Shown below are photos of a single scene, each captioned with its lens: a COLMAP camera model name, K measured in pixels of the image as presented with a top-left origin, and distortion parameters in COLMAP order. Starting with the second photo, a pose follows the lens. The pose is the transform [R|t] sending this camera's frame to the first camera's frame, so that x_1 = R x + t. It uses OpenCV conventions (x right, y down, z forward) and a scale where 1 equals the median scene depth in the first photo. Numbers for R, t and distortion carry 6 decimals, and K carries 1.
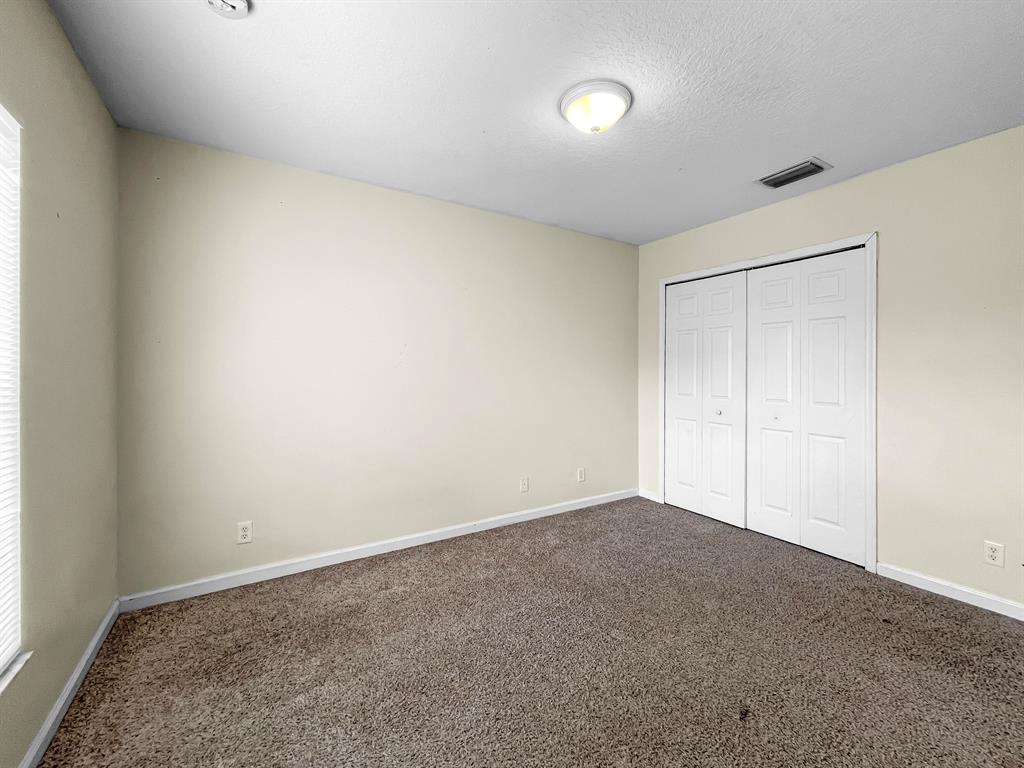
lens RADIAL K [[416.1, 0, 519.2], [0, 416.1, 369.8], [0, 0, 1]] dist [-0.002093, -0.000433]
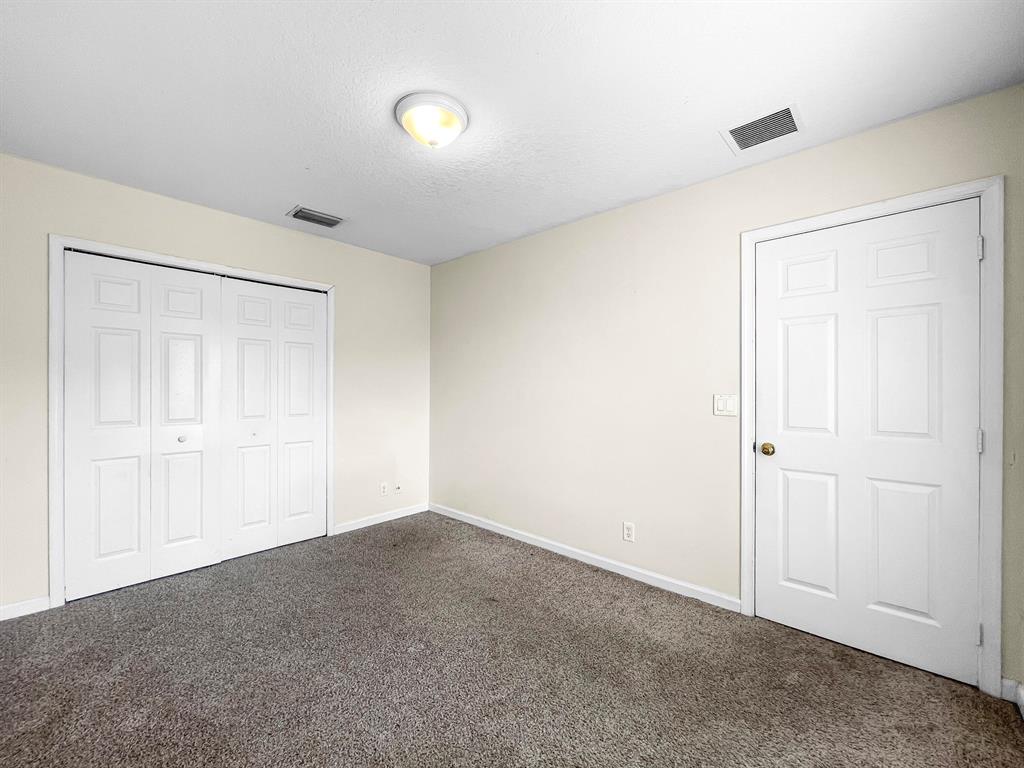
lens RADIAL K [[416.1, 0, 512.0], [0, 416.1, 385.9], [0, 0, 1]] dist [-0.002093, -0.000433]
pose [[-0.251529, -0.007926, 0.967817, -0.579532], [-0.008688, 0.999945, 0.005931, -0.013796], [-0.967811, -0.006917, -0.251584, 0.736006]]
